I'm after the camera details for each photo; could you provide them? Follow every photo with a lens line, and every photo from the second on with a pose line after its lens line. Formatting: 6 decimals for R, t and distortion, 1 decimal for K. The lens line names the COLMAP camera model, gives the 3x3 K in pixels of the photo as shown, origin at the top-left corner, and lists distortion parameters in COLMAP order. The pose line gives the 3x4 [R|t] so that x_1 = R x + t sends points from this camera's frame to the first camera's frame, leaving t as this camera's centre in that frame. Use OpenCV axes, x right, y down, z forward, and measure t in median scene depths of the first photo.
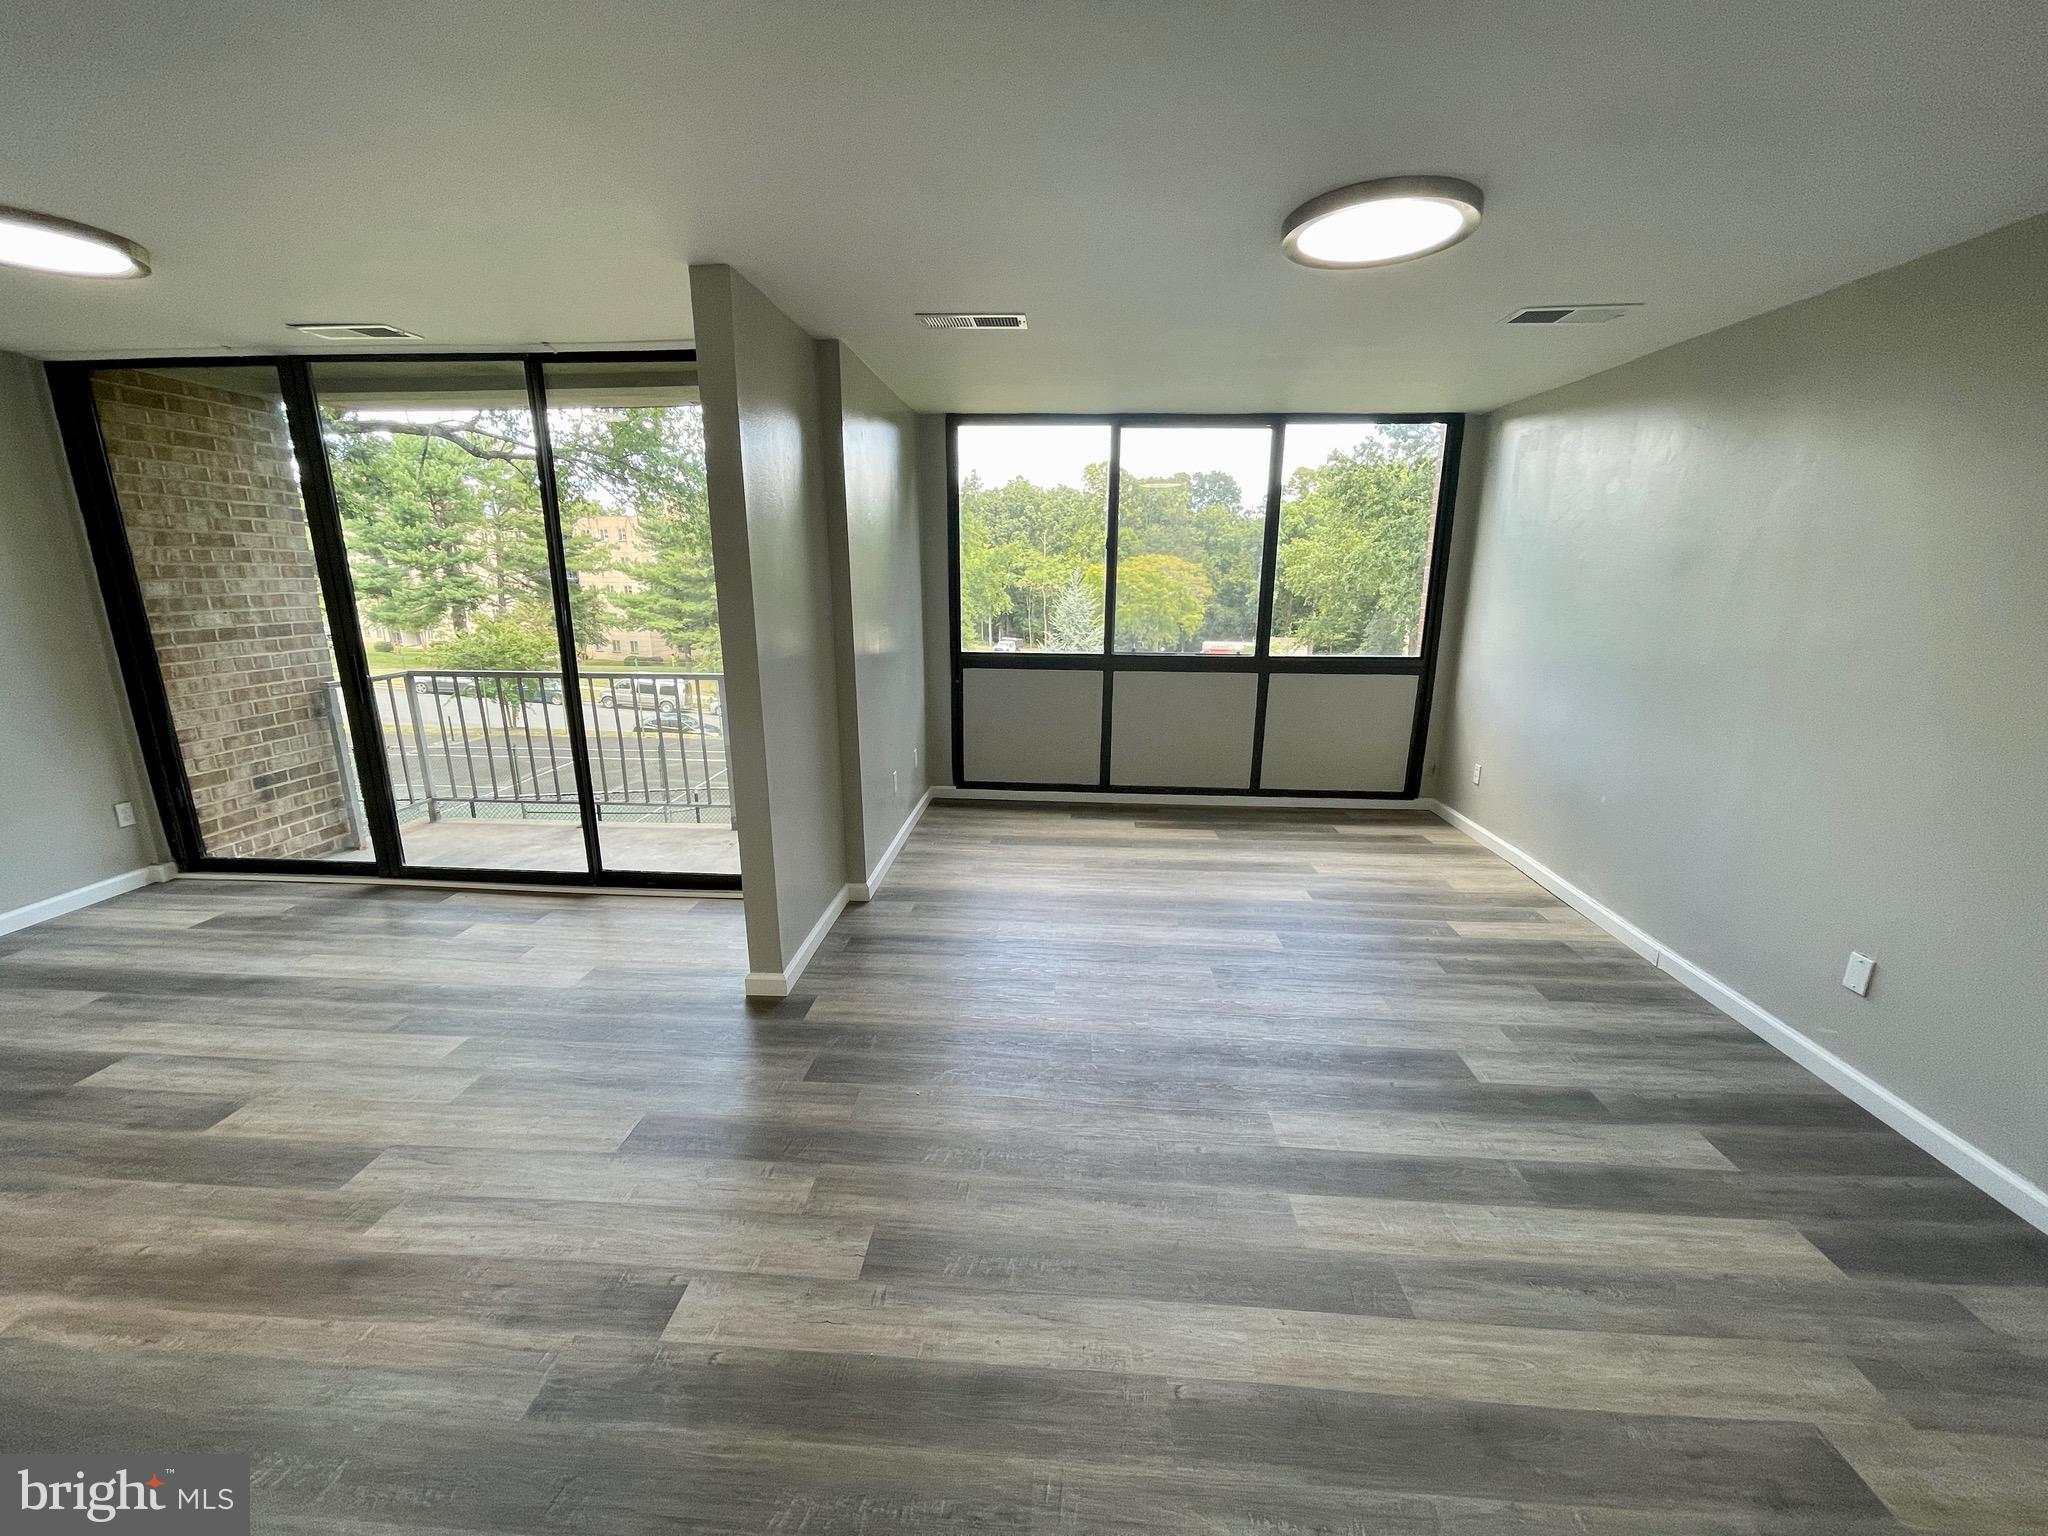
lens RADIAL K [[823.4, 0, 1032.5], [0, 823.4, 769.3], [0, 0, 1]] dist [0.000700, -0.001861]
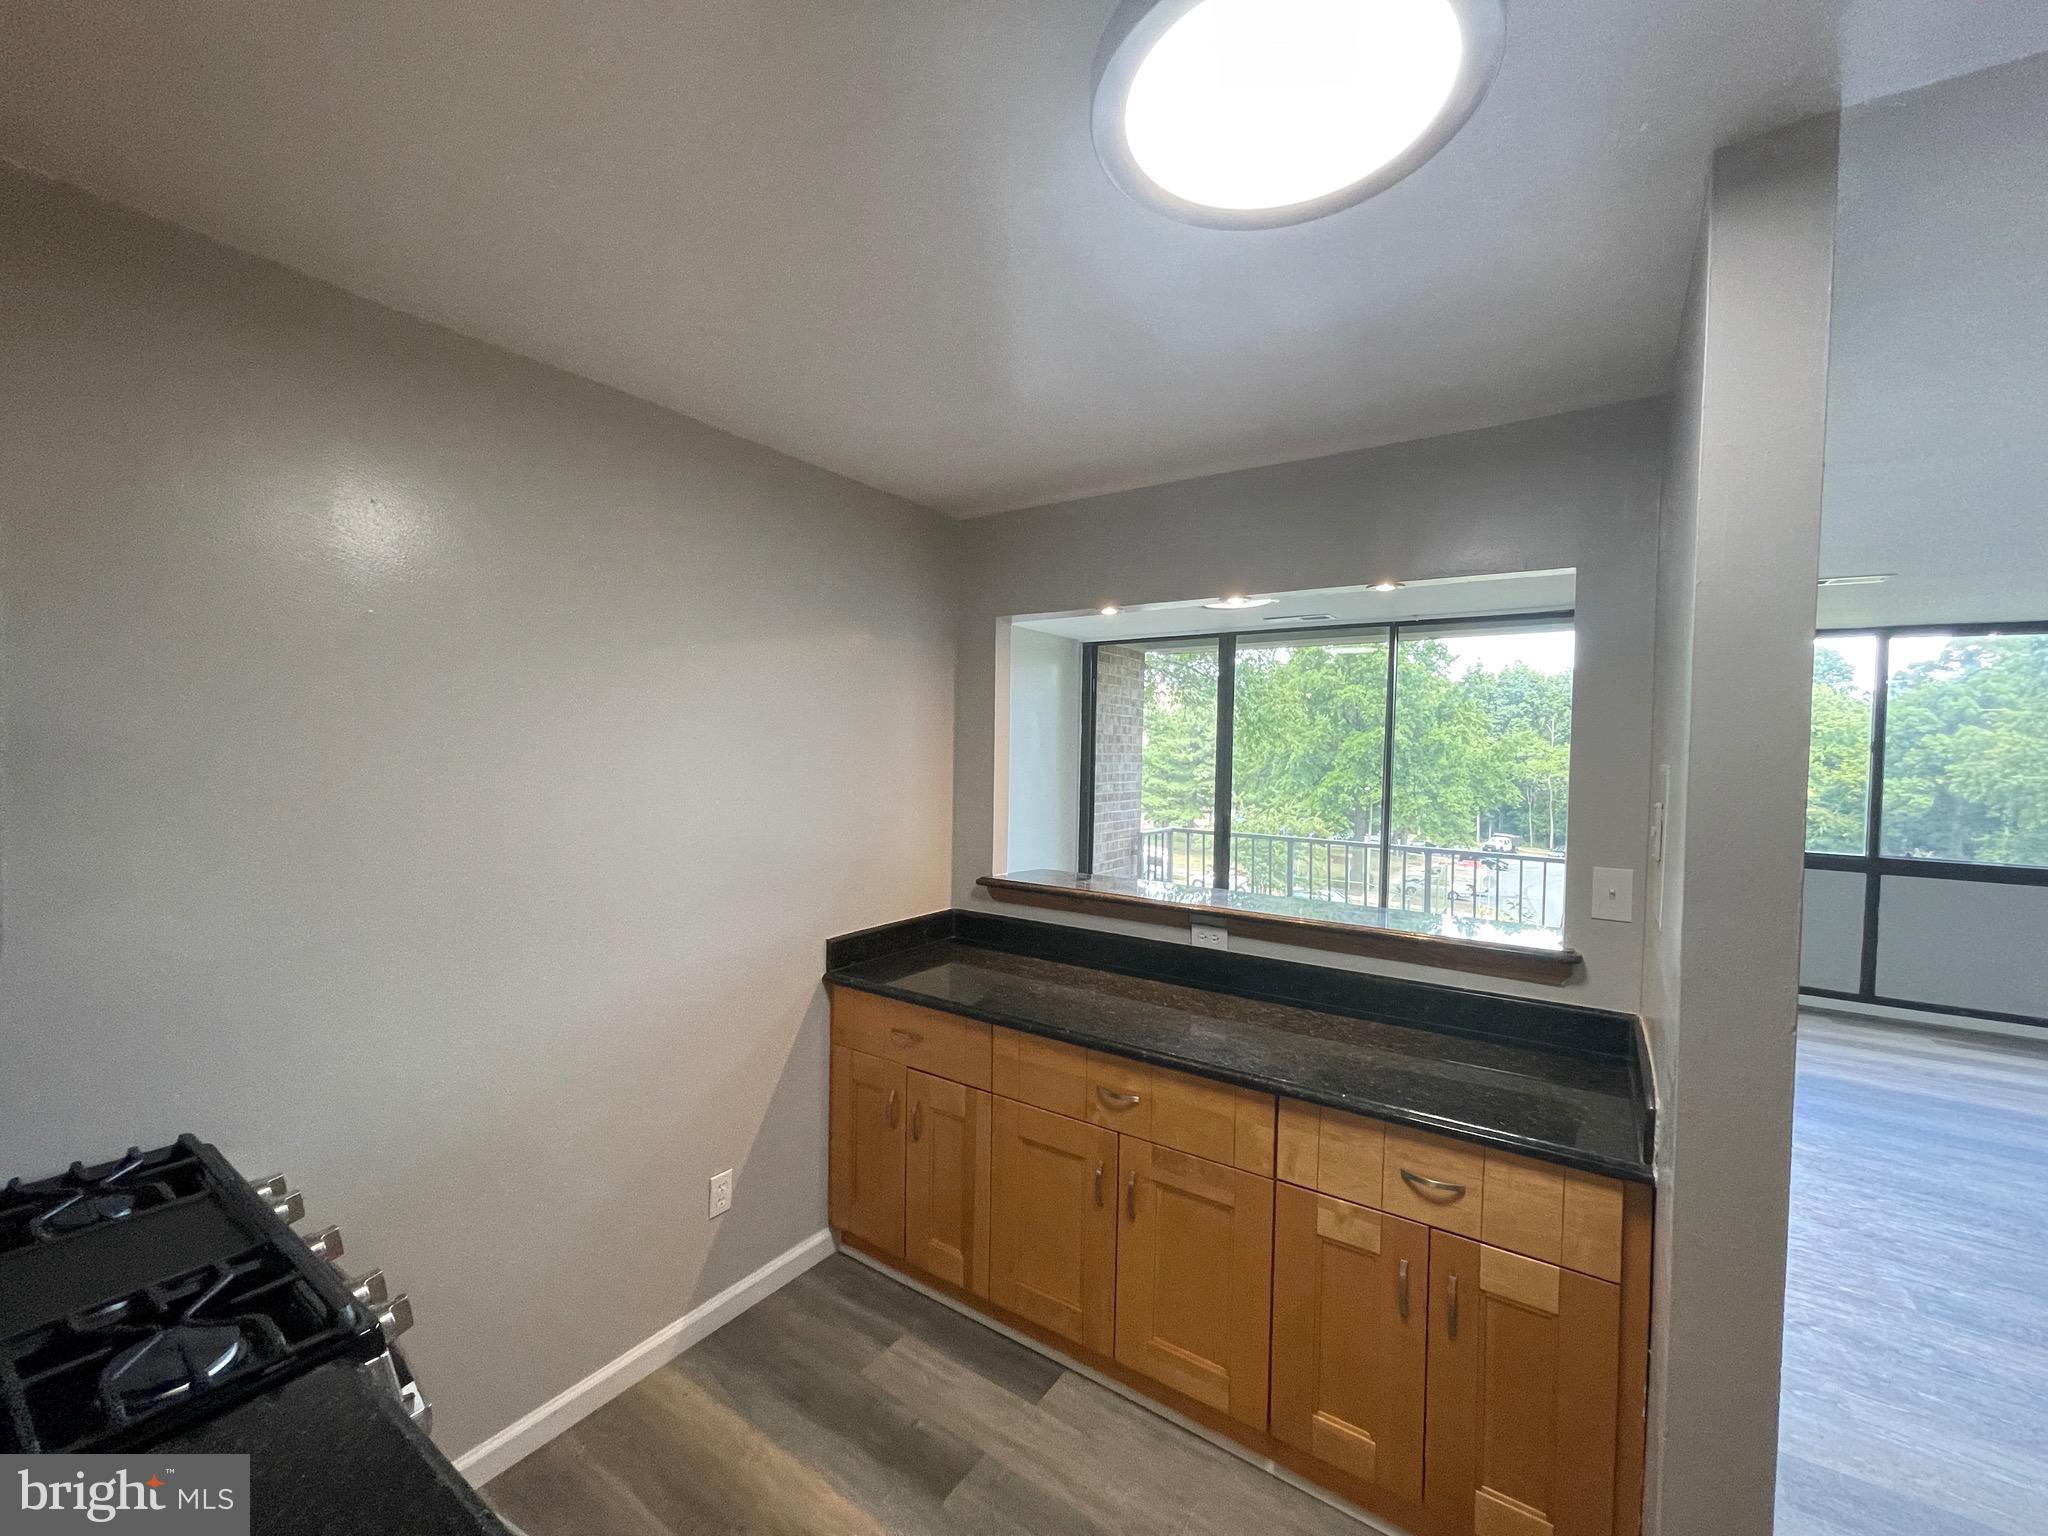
lens RADIAL K [[823.4, 0, 1025.9], [0, 823.4, 762.3], [0, 0, 1]] dist [0.000700, -0.001861]
pose [[0.855706, 0.022137, -0.516988, -0.357915], [-0.138754, 0.972313, -0.188028, 0.099062], [0.498512, 0.232631, 0.835086, -0.456152]]
